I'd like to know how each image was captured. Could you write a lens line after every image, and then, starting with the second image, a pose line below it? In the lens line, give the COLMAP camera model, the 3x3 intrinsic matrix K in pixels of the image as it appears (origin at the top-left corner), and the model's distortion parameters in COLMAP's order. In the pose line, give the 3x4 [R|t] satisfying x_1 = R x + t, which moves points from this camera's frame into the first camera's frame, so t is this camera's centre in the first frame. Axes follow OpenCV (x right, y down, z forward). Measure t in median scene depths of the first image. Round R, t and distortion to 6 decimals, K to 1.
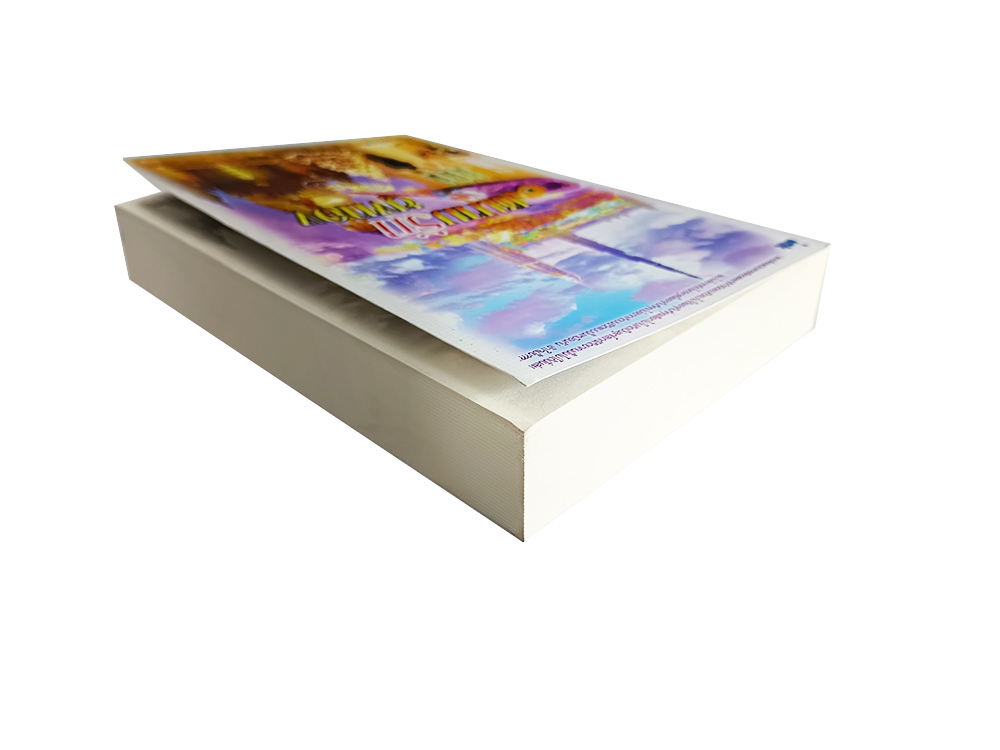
lens RADIAL K [[755.0, 0, 500.0], [0, 755.0, 375.0], [0, 0, 1]] dist [0.062652, -0.000634]
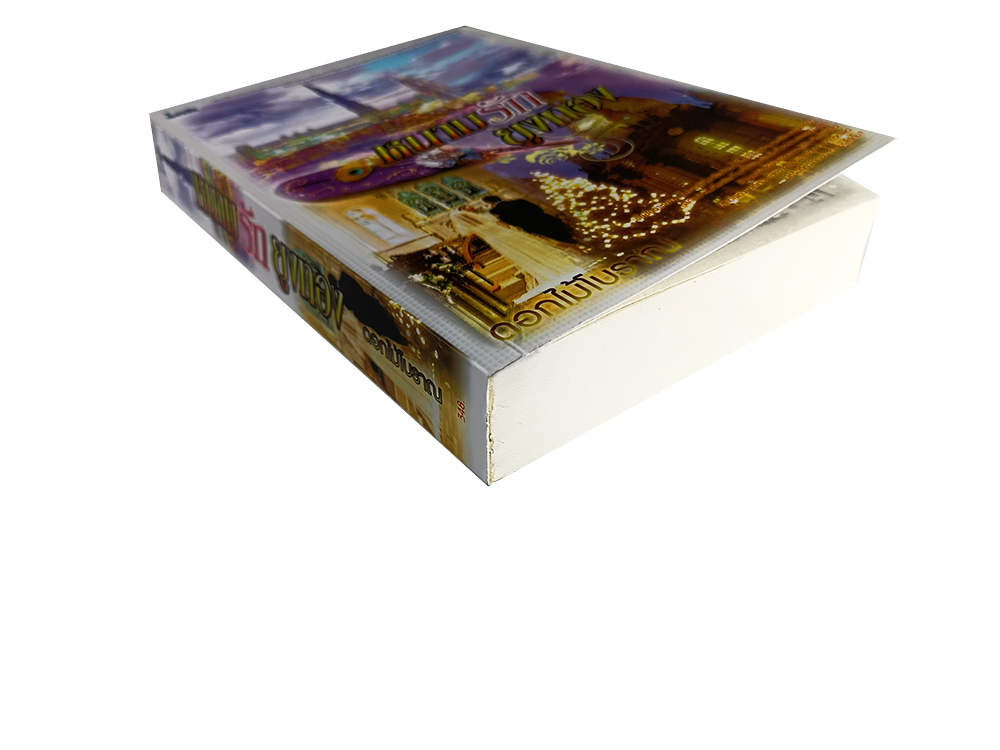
lens RADIAL K [[755.0, 0, 500.0], [0, 755.0, 375.0], [0, 0, 1]] dist [0.062652, -0.000634]
pose [[-0.990560, -0.074650, 0.114975, -0.253623], [0.077741, 0.384899, 0.919679, -1.028445], [-0.112908, 0.919935, -0.375462, 1.727035]]
